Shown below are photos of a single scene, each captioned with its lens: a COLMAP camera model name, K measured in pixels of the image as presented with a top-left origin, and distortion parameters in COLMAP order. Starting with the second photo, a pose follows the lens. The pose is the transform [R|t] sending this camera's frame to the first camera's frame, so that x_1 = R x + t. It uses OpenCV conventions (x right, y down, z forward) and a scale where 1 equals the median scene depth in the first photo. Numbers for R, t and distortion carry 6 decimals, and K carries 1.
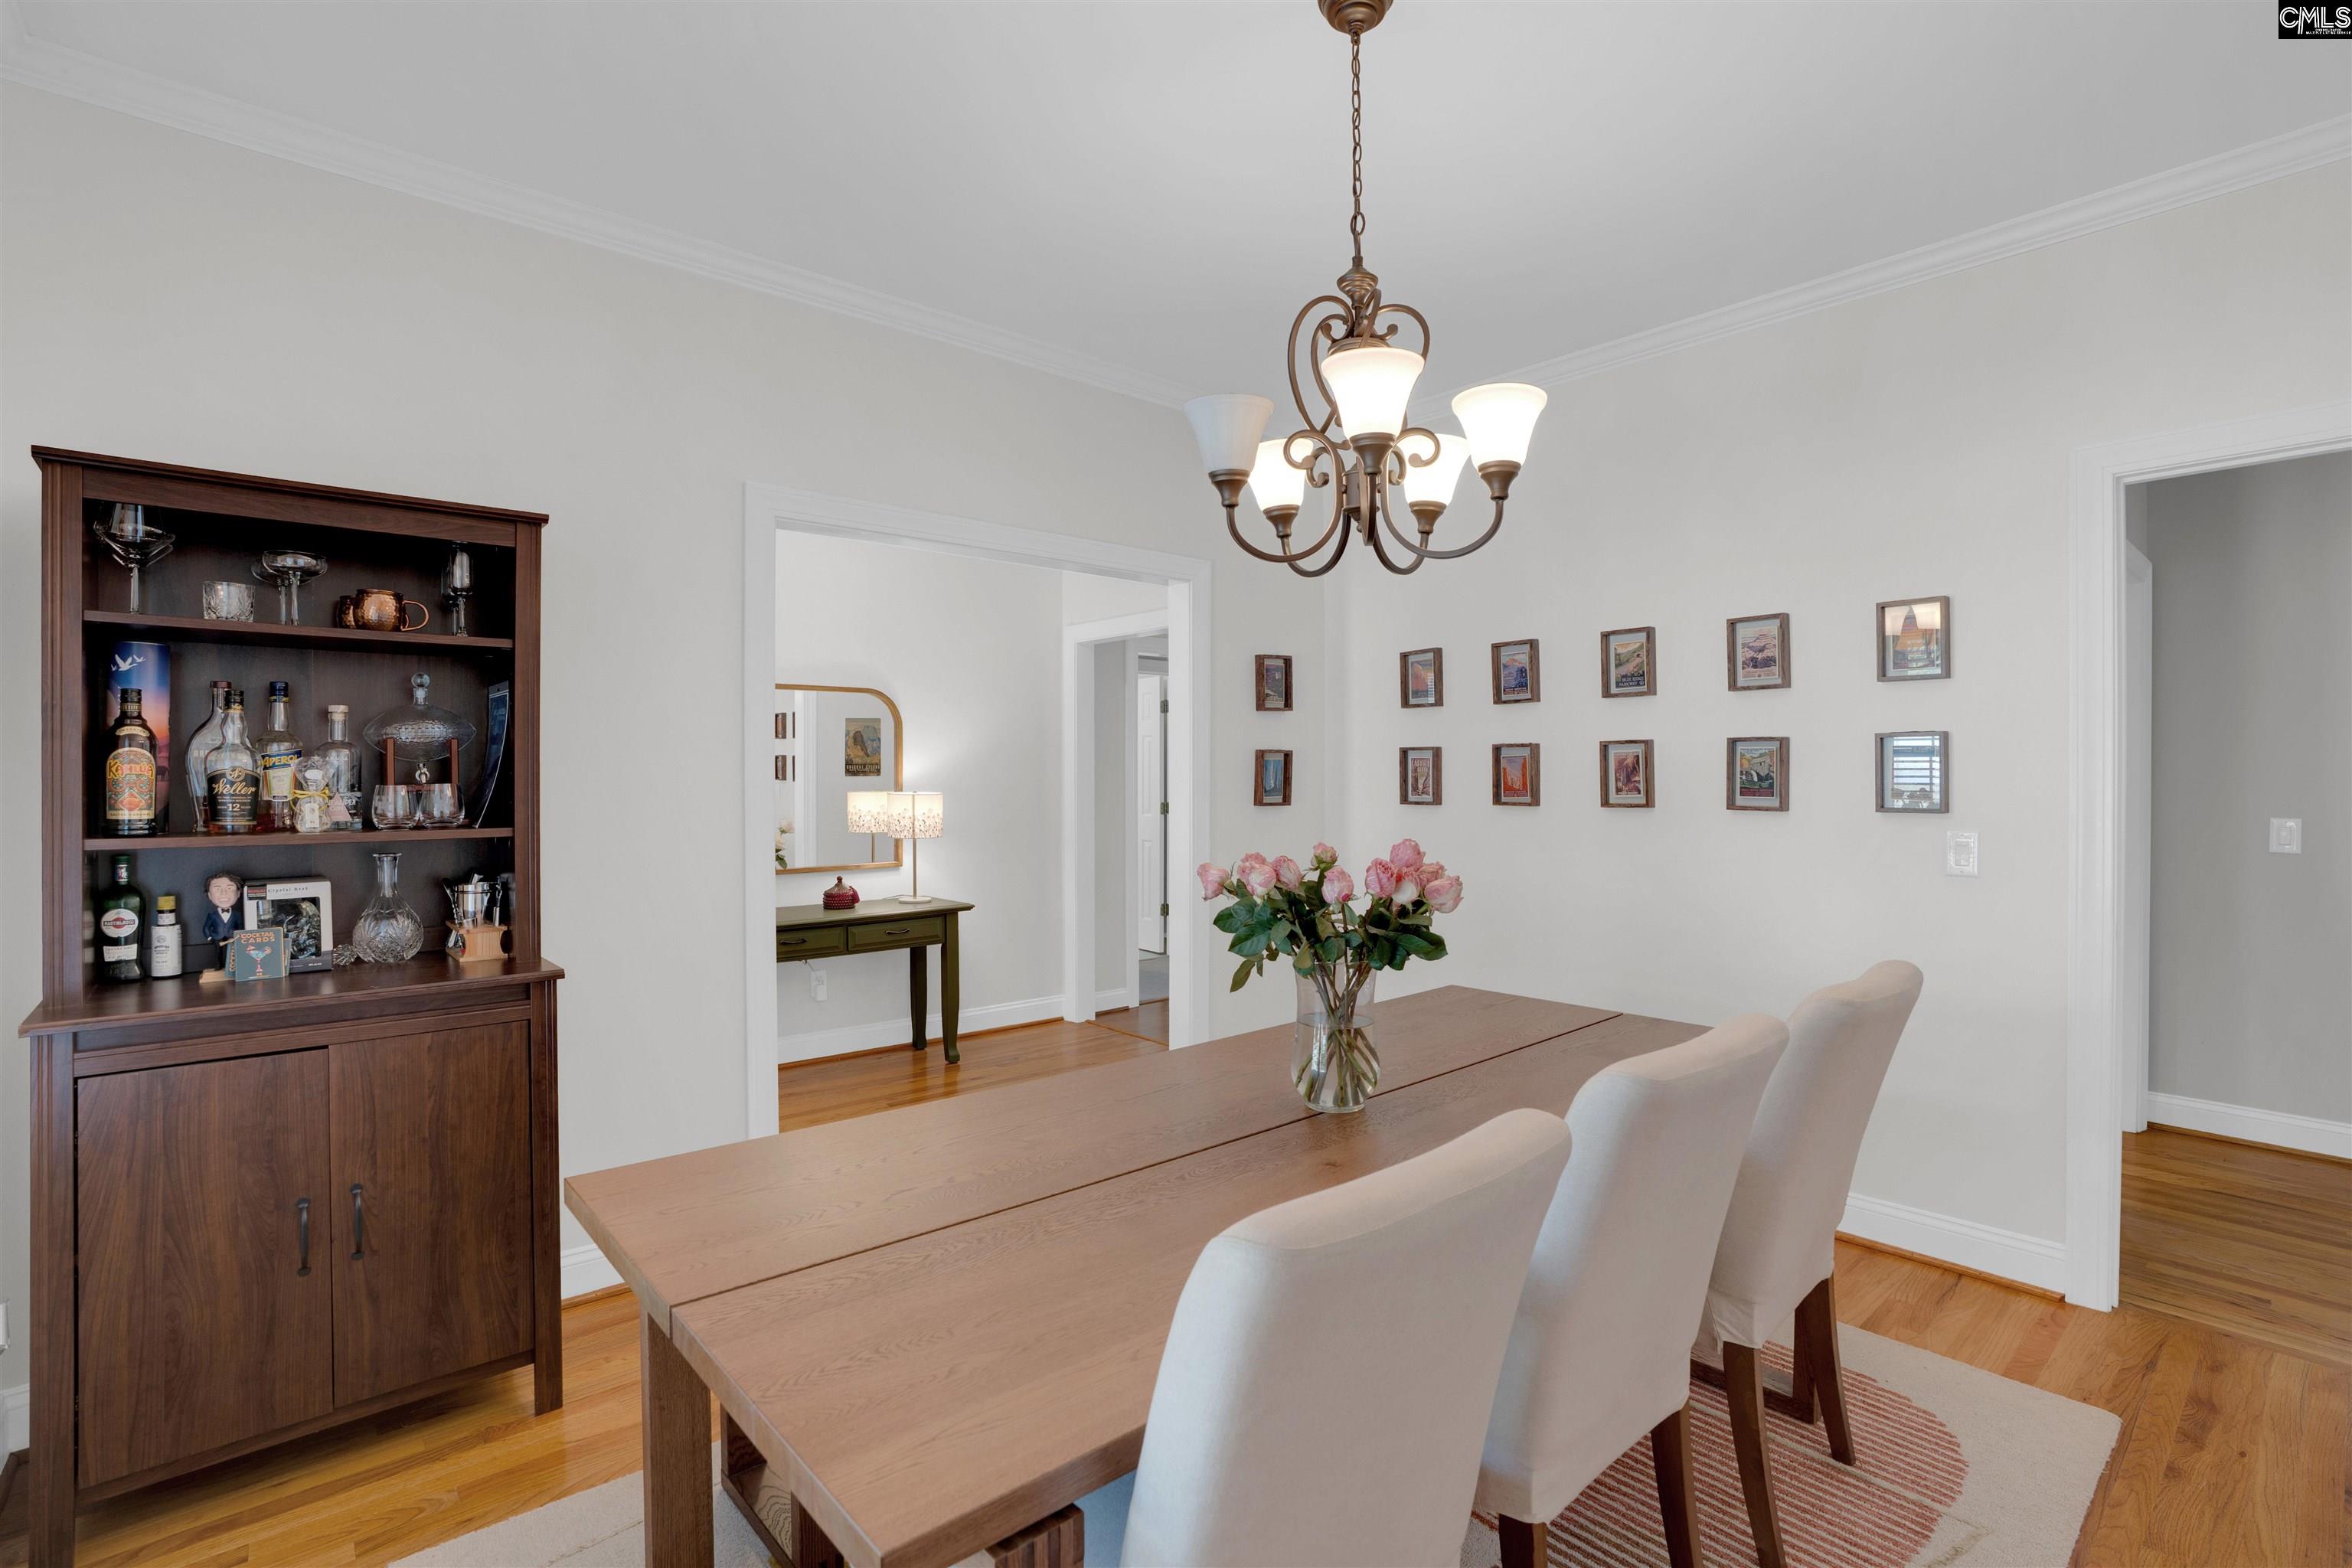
lens RADIAL K [[1138.3, 0, 1176.0], [0, 1138.3, 784.0], [0, 0, 1]] dist [0.000370, -0.000029]
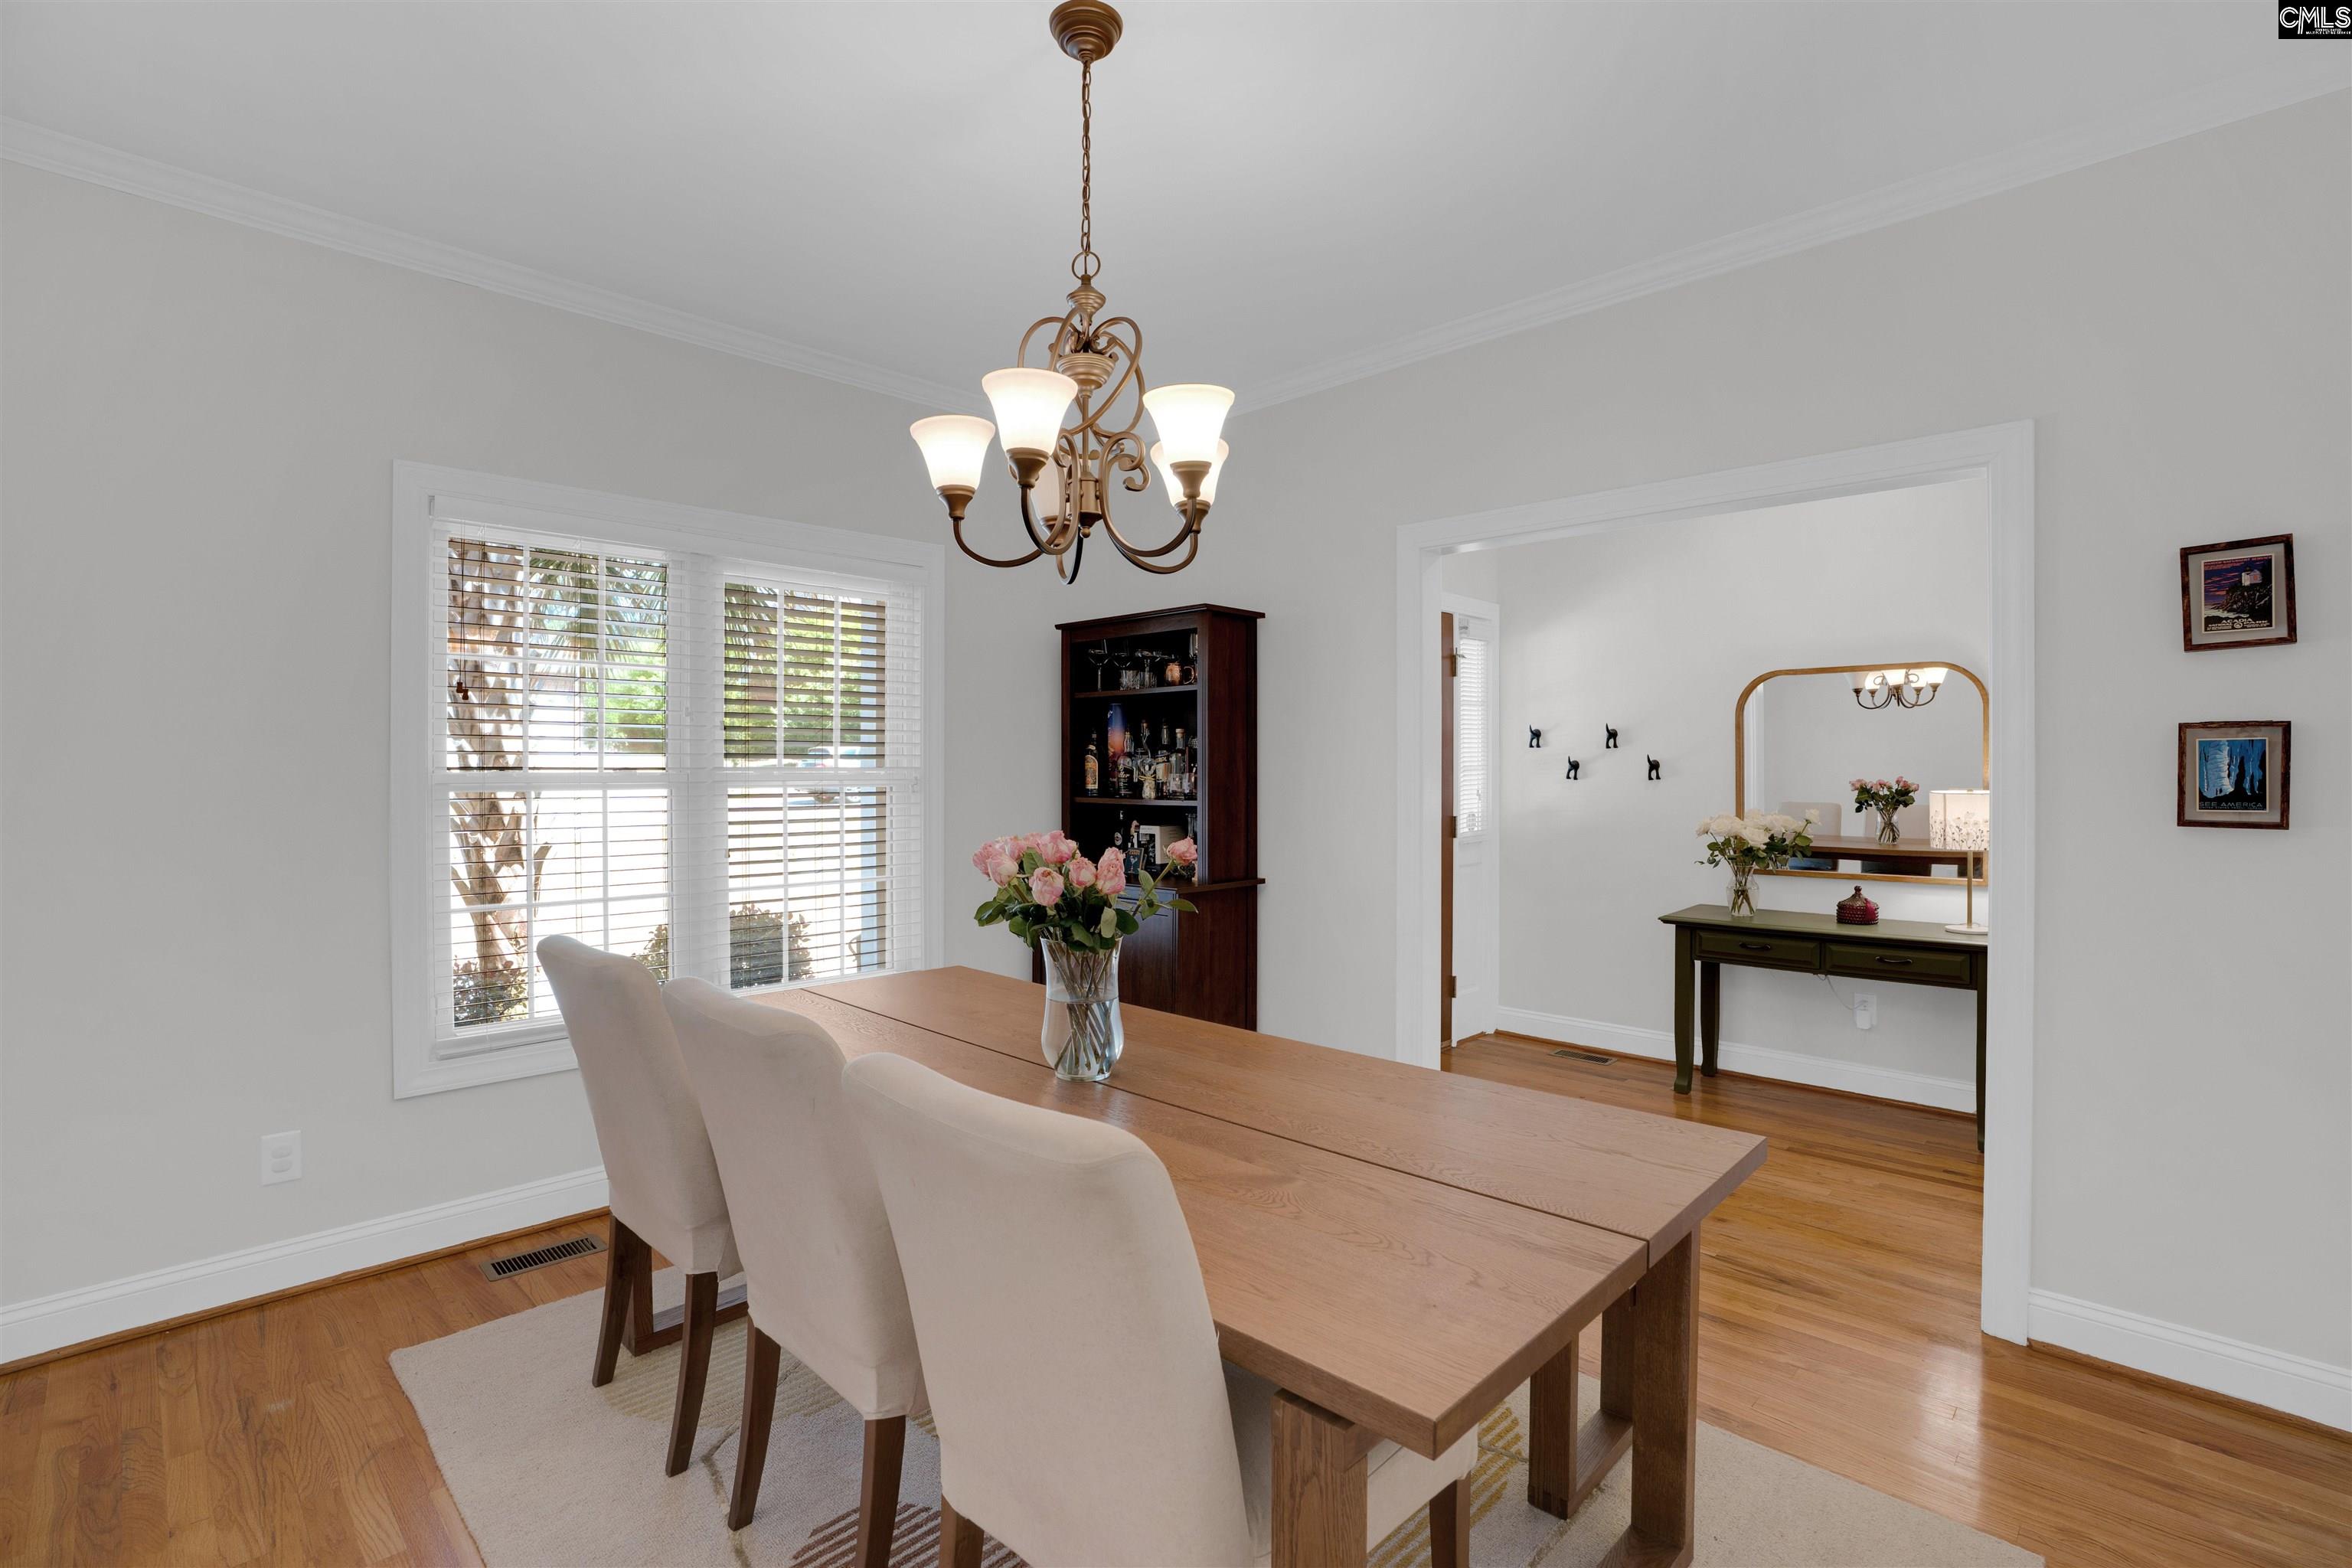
lens RADIAL K [[1102.7, 0, 1173.9], [0, 1102.7, 776.9], [0, 0, 1]] dist [-0.054614, 0.026583]
pose [[0.066136, 0.008947, -0.997771, 0.584687], [-0.008214, 0.999931, 0.008422, -0.004736], [0.997777, 0.007639, 0.066205, 0.519516]]
